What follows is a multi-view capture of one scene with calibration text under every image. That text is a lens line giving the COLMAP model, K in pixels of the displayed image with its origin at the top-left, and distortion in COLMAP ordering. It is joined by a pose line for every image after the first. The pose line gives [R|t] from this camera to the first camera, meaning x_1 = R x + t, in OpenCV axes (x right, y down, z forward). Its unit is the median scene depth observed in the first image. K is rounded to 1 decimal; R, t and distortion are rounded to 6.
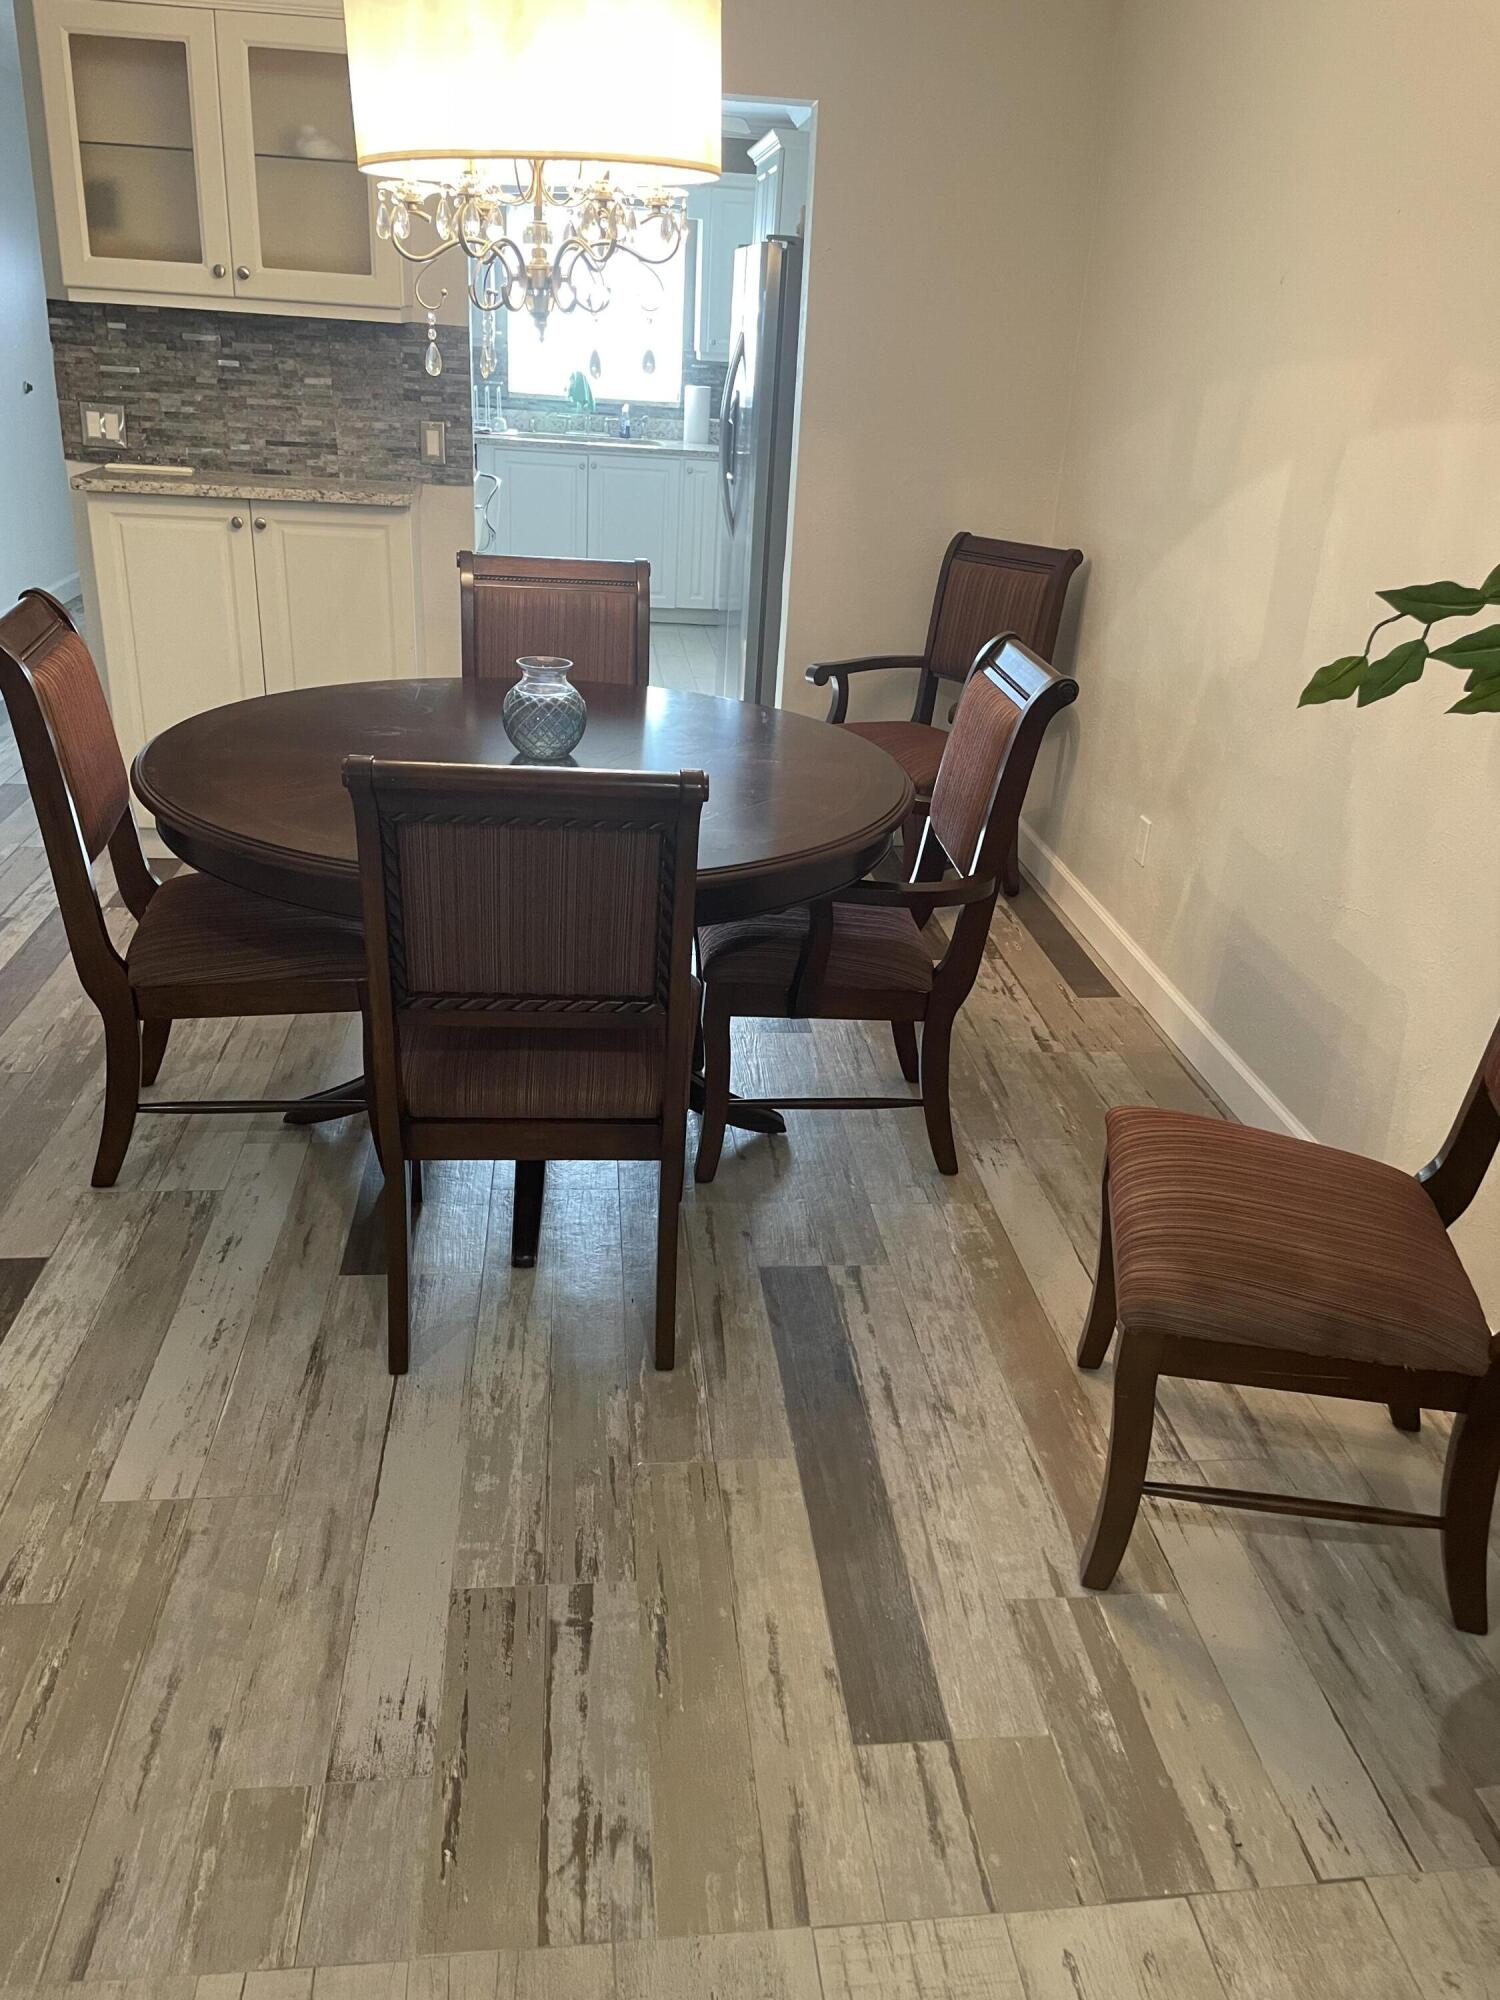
lens RADIAL K [[1508.1, 0, 763.8], [0, 1508.1, 983.1], [0, 0, 1]] dist [0.092118, -0.116940]
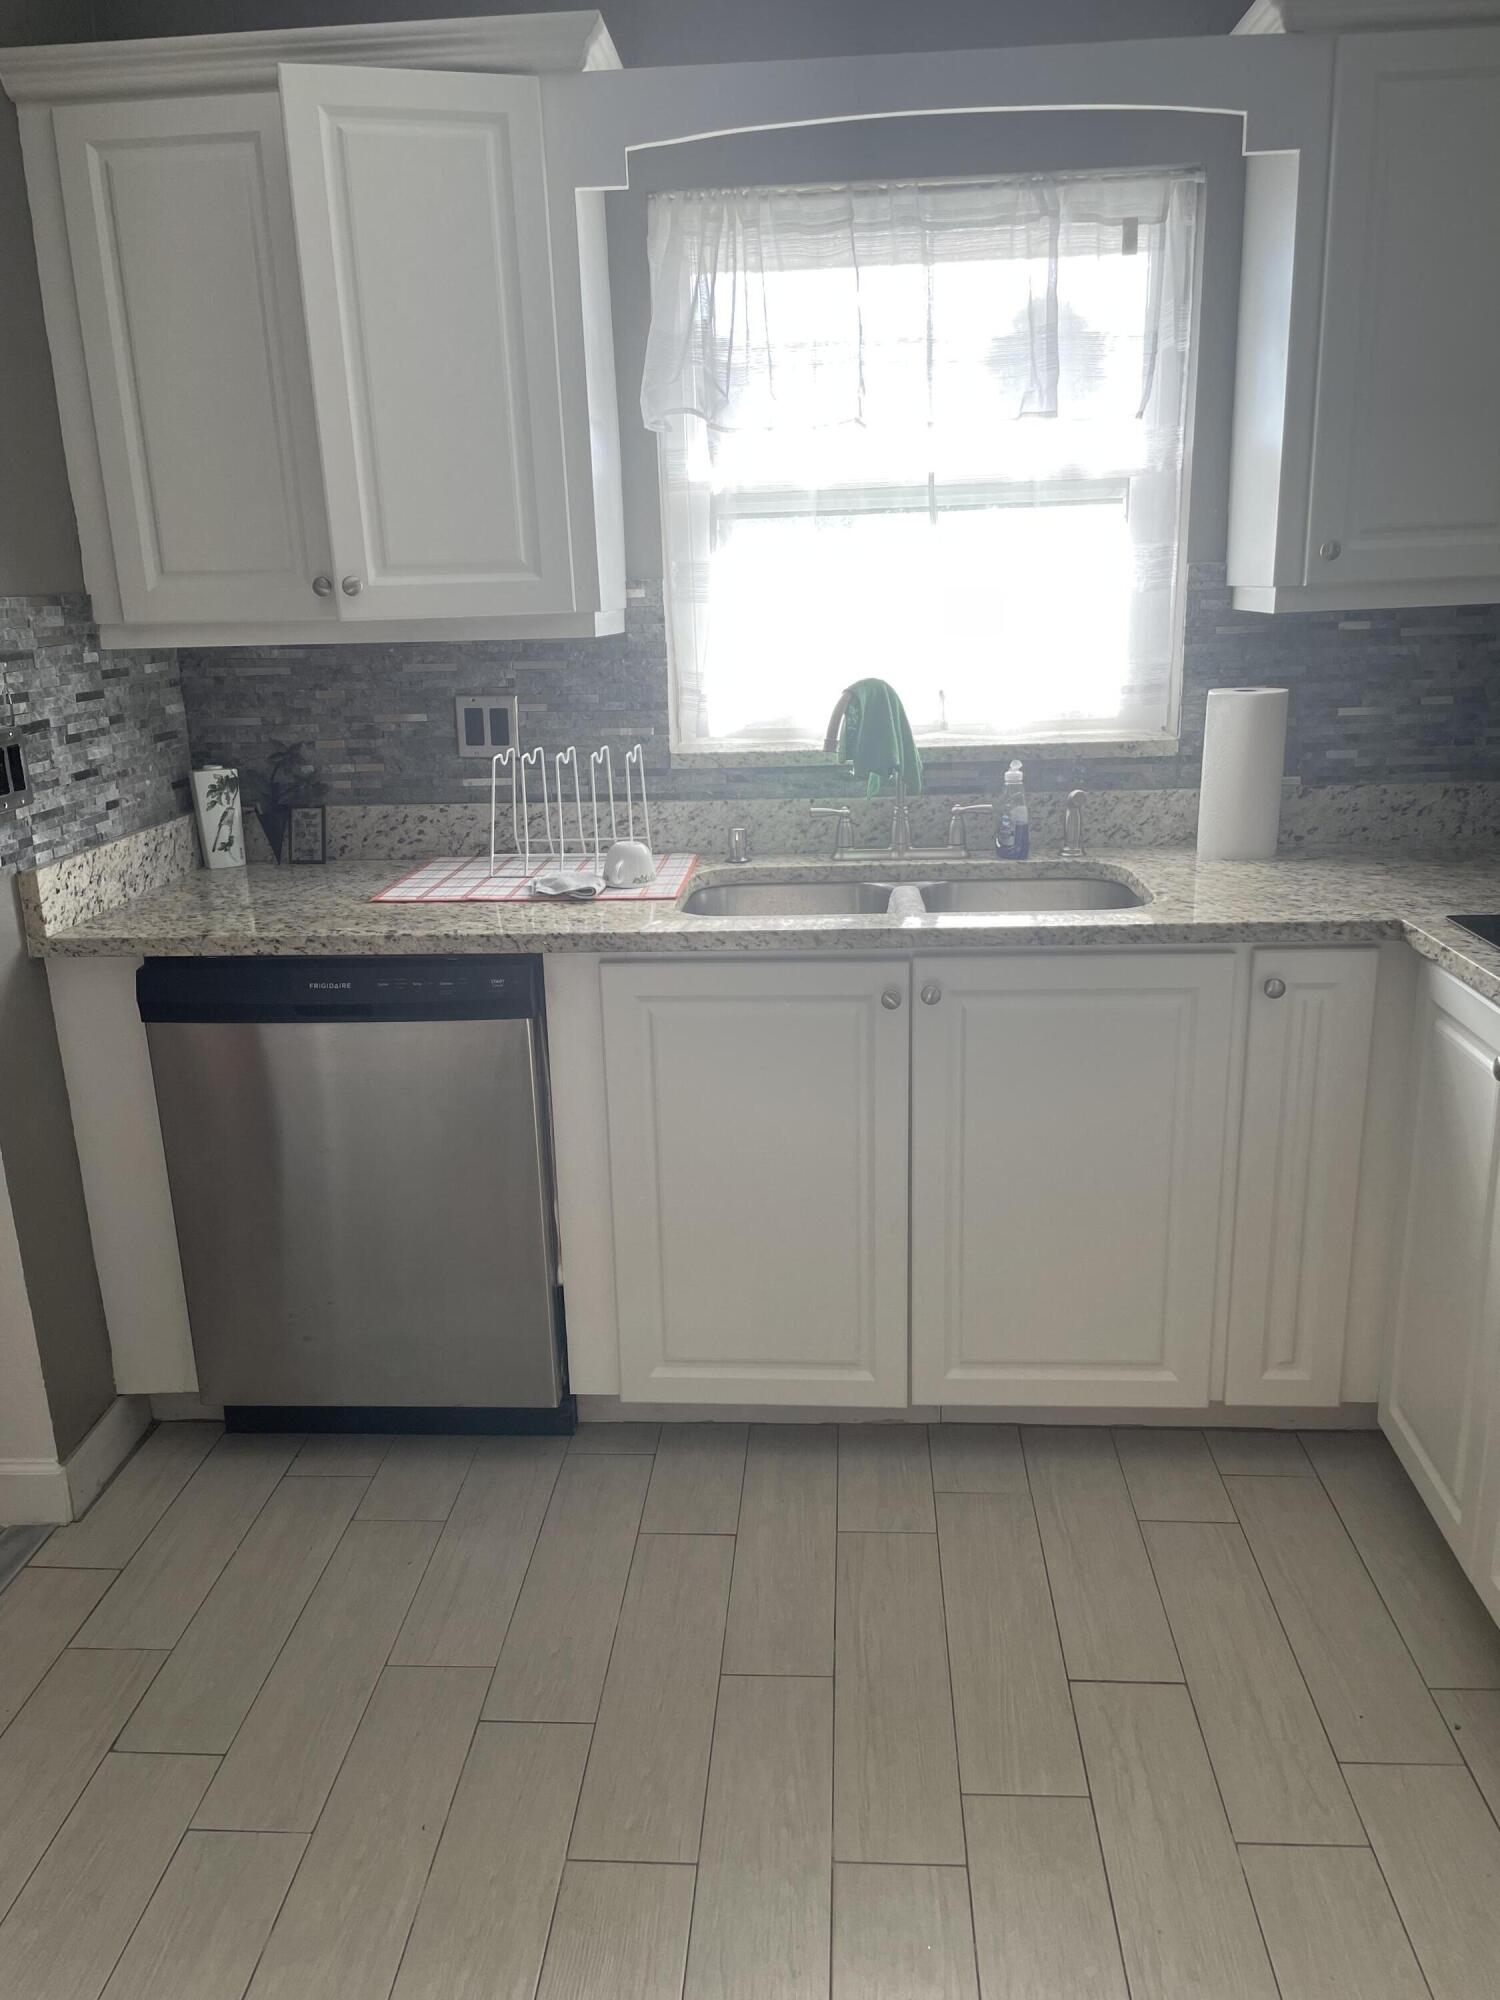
lens RADIAL K [[1508.1, 0, 763.8], [0, 1508.1, 983.1], [0, 0, 1]] dist [0.092118, -0.116940]
pose [[0.982210, -0.041570, -0.183126, -0.172170], [0.016332, 0.990405, -0.137224, -0.578629], [0.187073, 0.131792, 0.973465, 1.362652]]
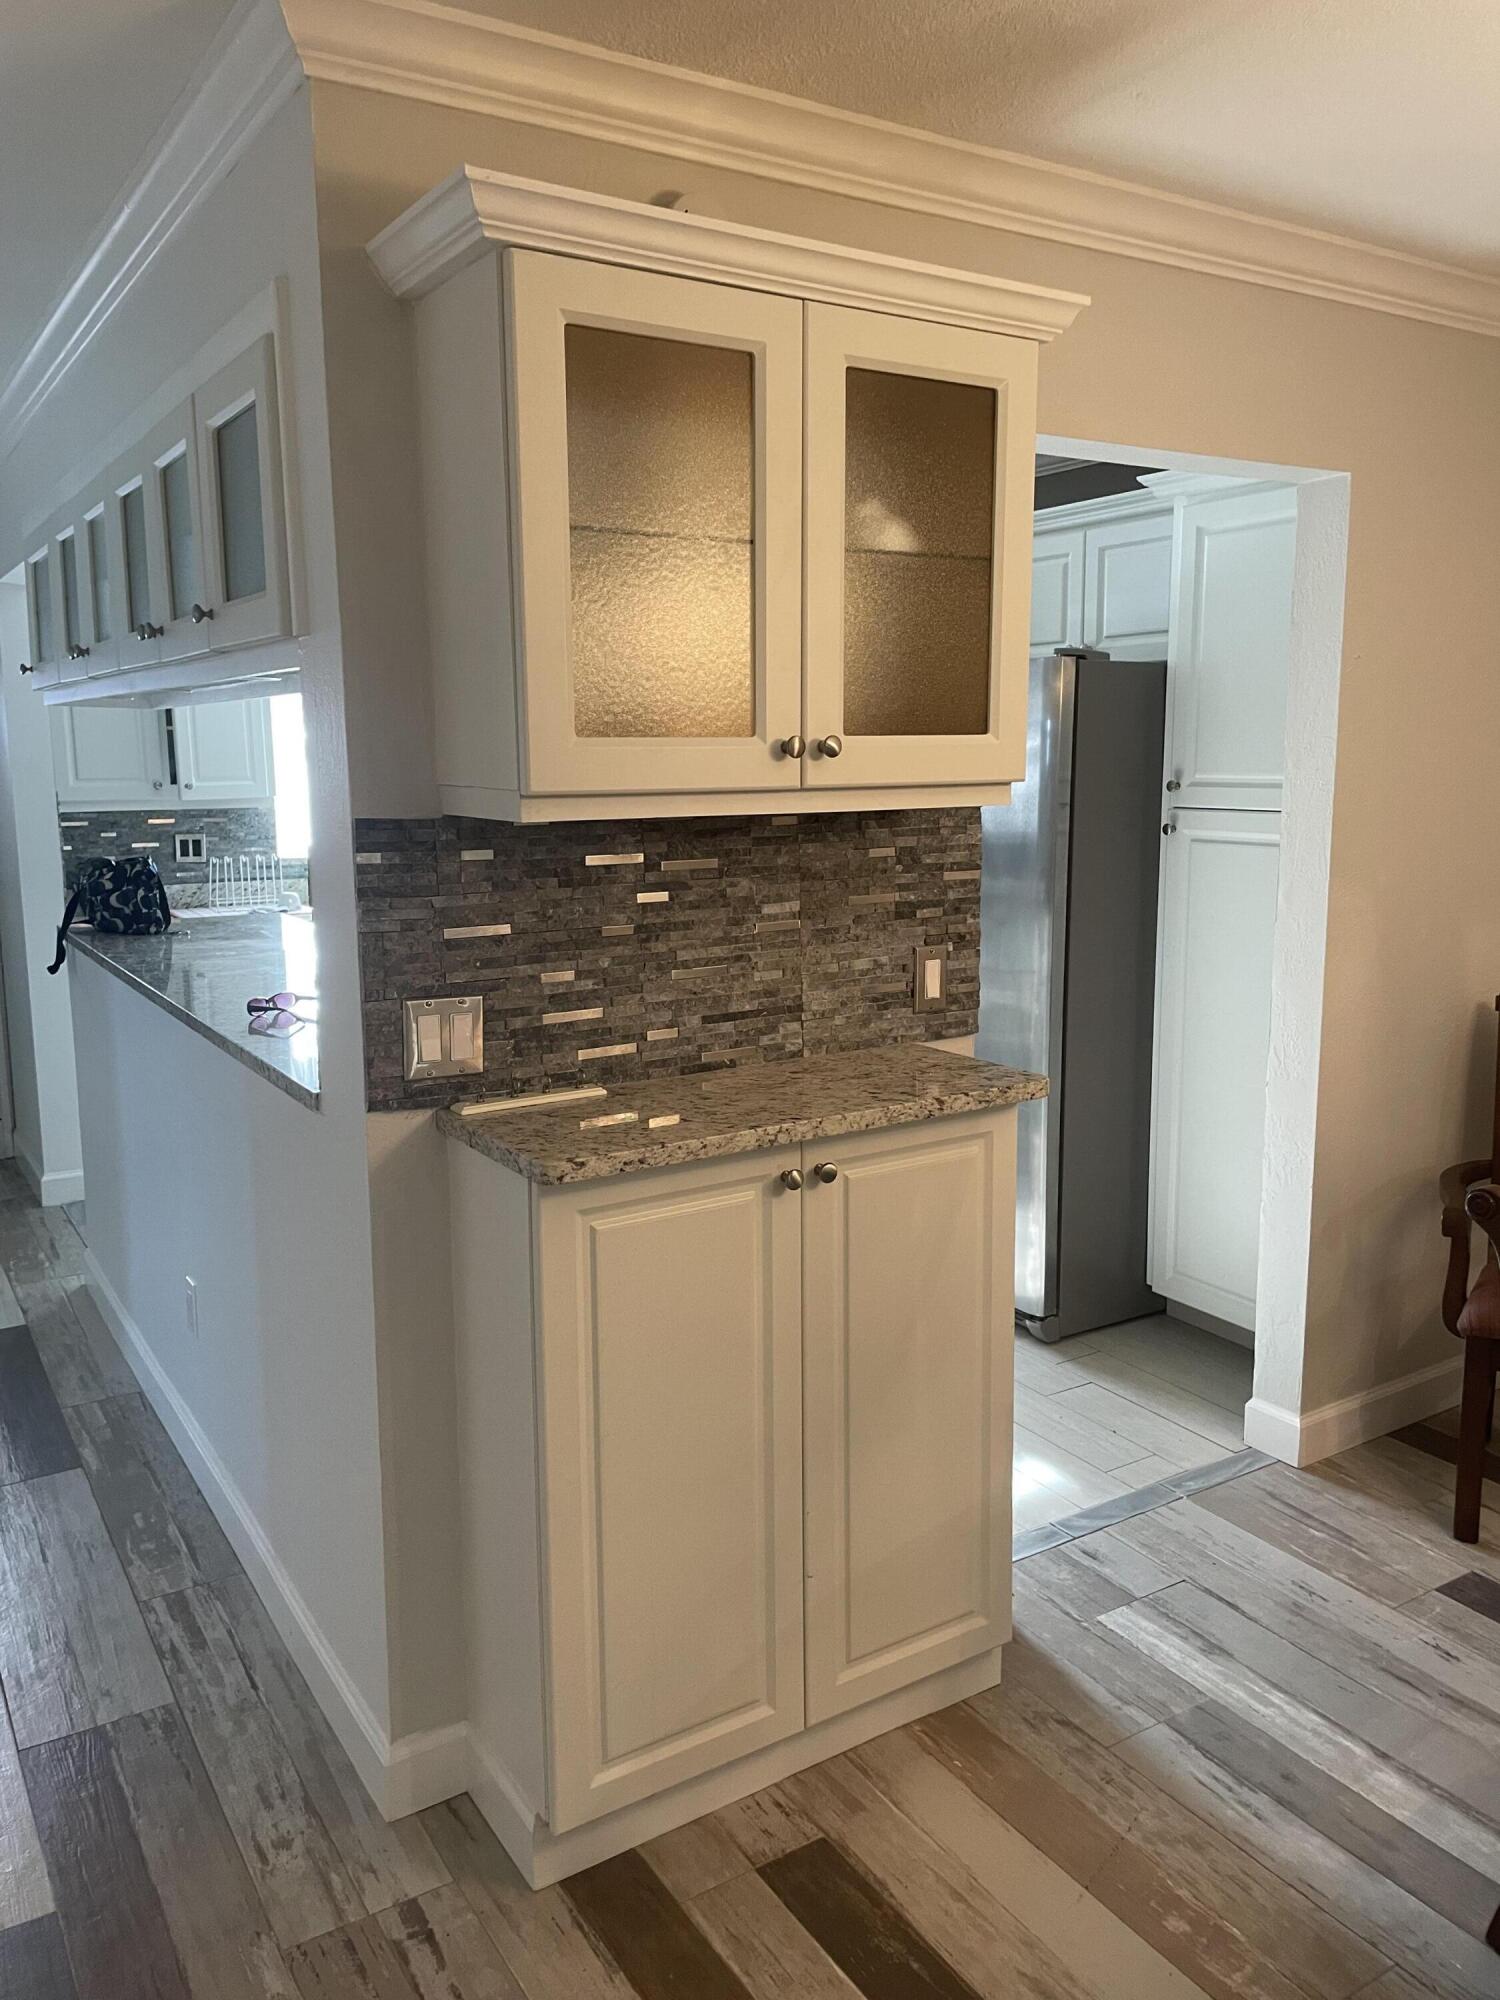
lens RADIAL K [[1508.1, 0, 763.8], [0, 1508.1, 983.1], [0, 0, 1]] dist [0.092118, -0.116940]
pose [[0.898352, -0.130796, 0.419353, -0.541816], [0.226917, 0.955584, -0.188062, -0.259332], [-0.376129, 0.264104, 0.888131, 0.500085]]
